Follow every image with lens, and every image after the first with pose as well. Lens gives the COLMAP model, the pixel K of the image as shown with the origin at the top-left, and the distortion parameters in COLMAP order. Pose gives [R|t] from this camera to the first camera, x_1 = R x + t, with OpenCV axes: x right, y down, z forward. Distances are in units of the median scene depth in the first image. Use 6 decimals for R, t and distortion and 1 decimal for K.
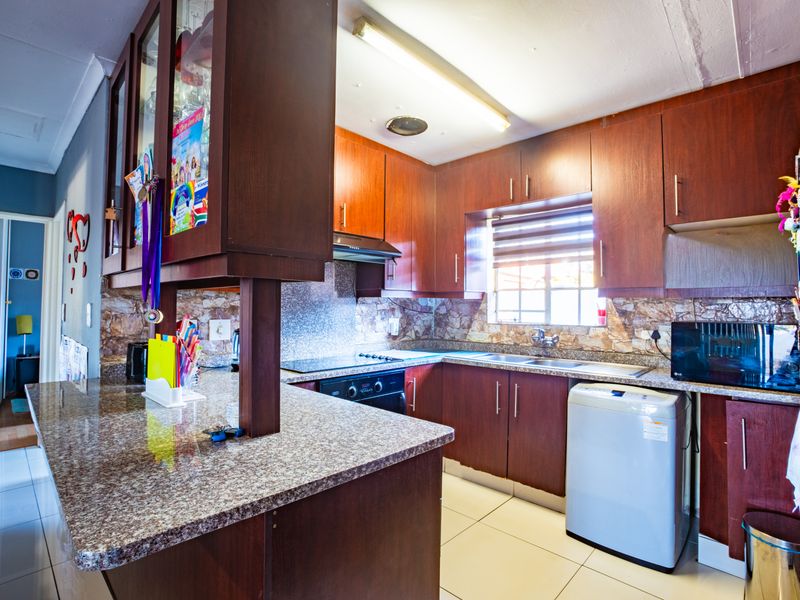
lens RADIAL K [[404.3, 0, 395.4], [0, 404.3, 297.6], [0, 0, 1]] dist [-0.060081, 0.020023]
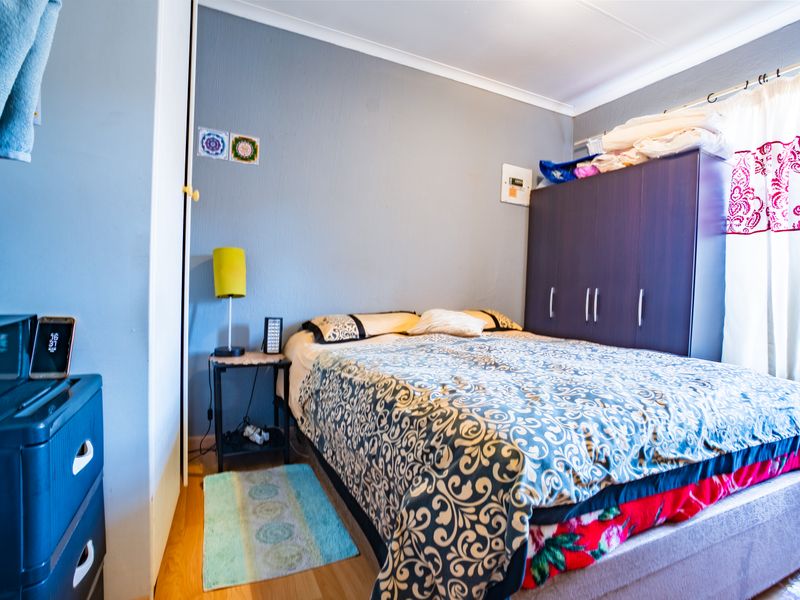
lens RADIAL K [[404.3, 0, 399.7], [0, 404.3, 298.7], [0, 0, 1]] dist [-0.060081, 0.020023]
pose [[0.934719, 0.024516, -0.354540, -1.306228], [-0.010632, 0.999100, 0.041055, 0.155476], [0.355228, -0.034606, 0.934139, 1.373831]]
